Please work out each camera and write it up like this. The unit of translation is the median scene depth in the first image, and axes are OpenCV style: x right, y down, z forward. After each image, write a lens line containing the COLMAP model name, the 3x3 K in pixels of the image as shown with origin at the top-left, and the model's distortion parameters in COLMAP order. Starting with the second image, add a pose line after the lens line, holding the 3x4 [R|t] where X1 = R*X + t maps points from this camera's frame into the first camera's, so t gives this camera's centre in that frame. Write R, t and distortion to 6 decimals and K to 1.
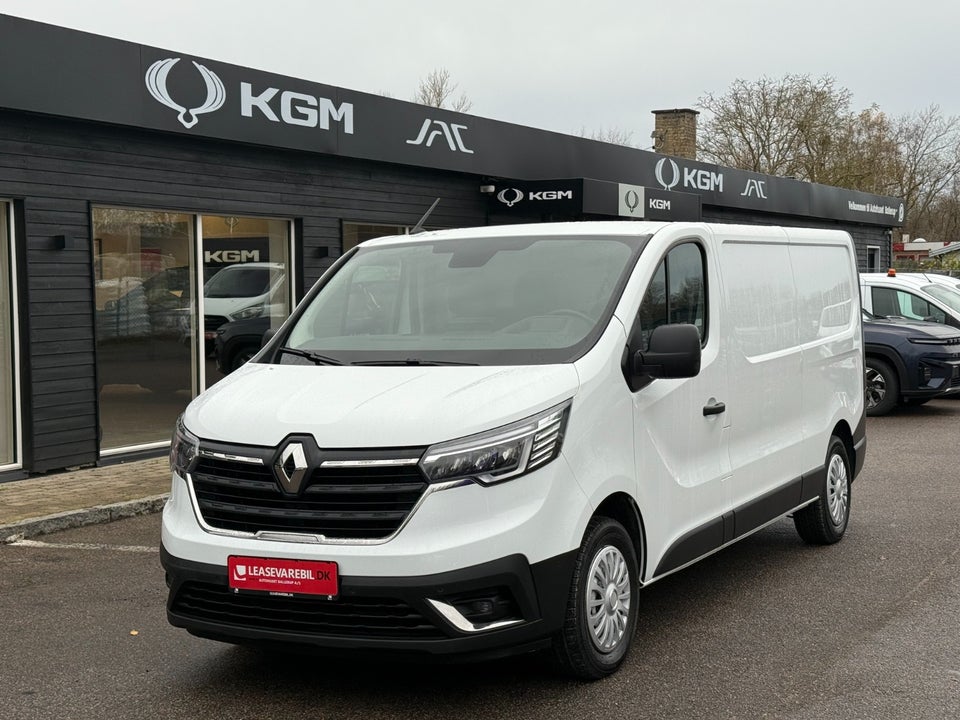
lens RADIAL K [[1287.4, 0, 503.0], [0, 1287.4, 358.5], [0, 0, 1]] dist [0.022631, 0.046375]
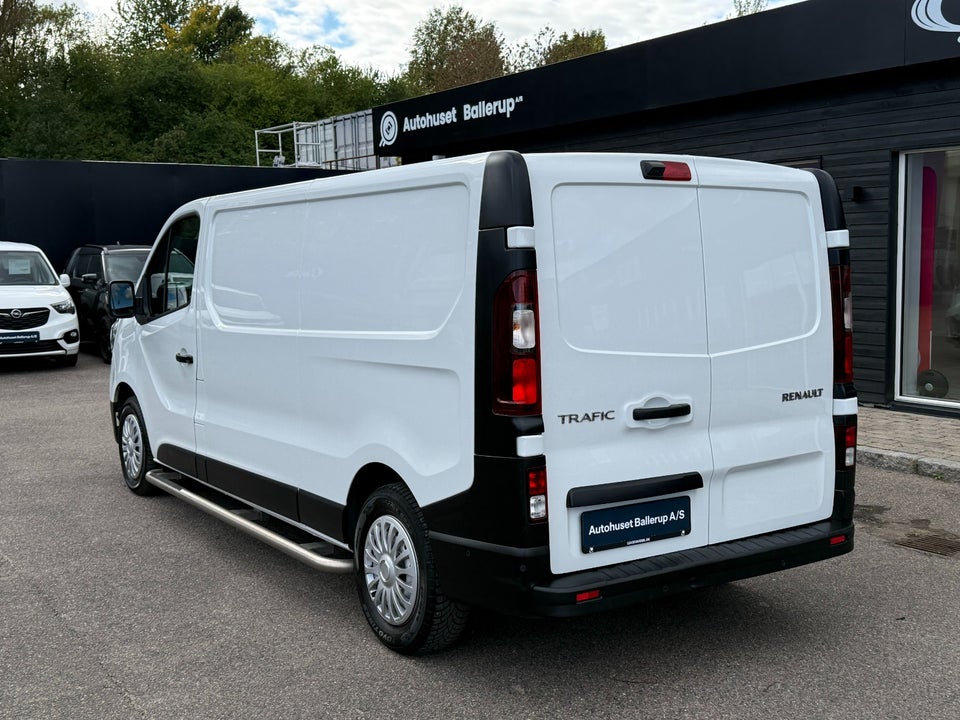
lens RADIAL K [[1126.8, 0, 480.0], [0, 1126.8, 360.0], [0, 0, 1]] dist [0.055536, 0.023967]
pose [[-0.441940, 0.109278, -0.890364, 0.647222], [-0.025223, 0.990646, 0.134106, -0.069058], [0.896690, 0.081724, -0.435050, 1.115013]]
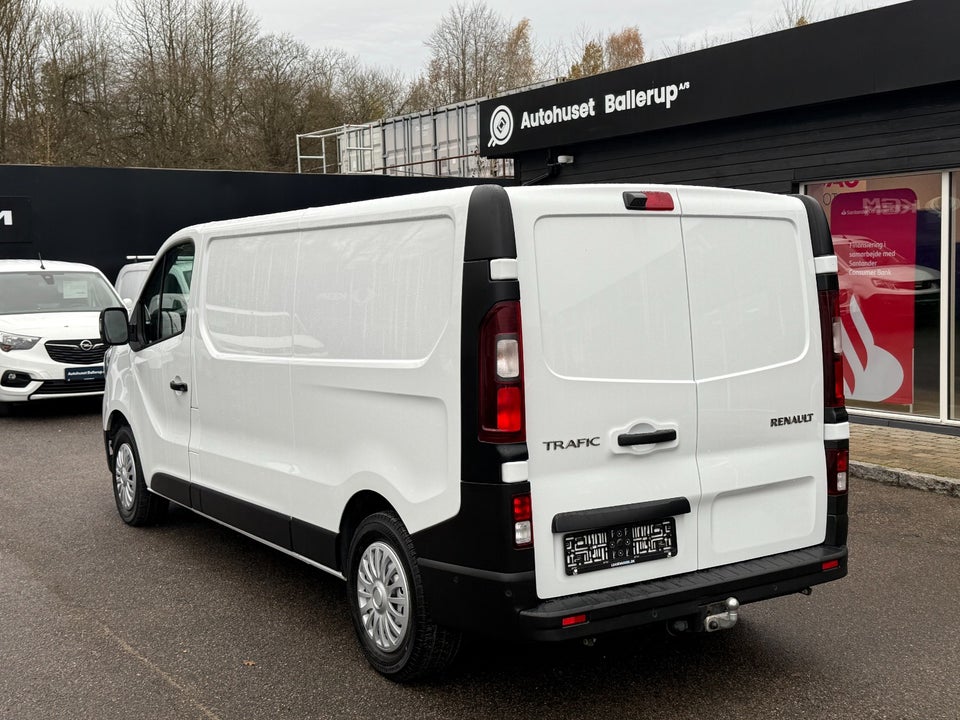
lens RADIAL K [[1232.5, 0, 476.4], [0, 1232.5, 332.0], [0, 0, 1]] dist [0.009343, -0.014827]
pose [[-0.457191, 0.077994, -0.885942, 0.686391], [-0.015519, 0.995296, 0.095630, -0.079278], [0.889233, 0.057470, -0.453830, 1.148181]]
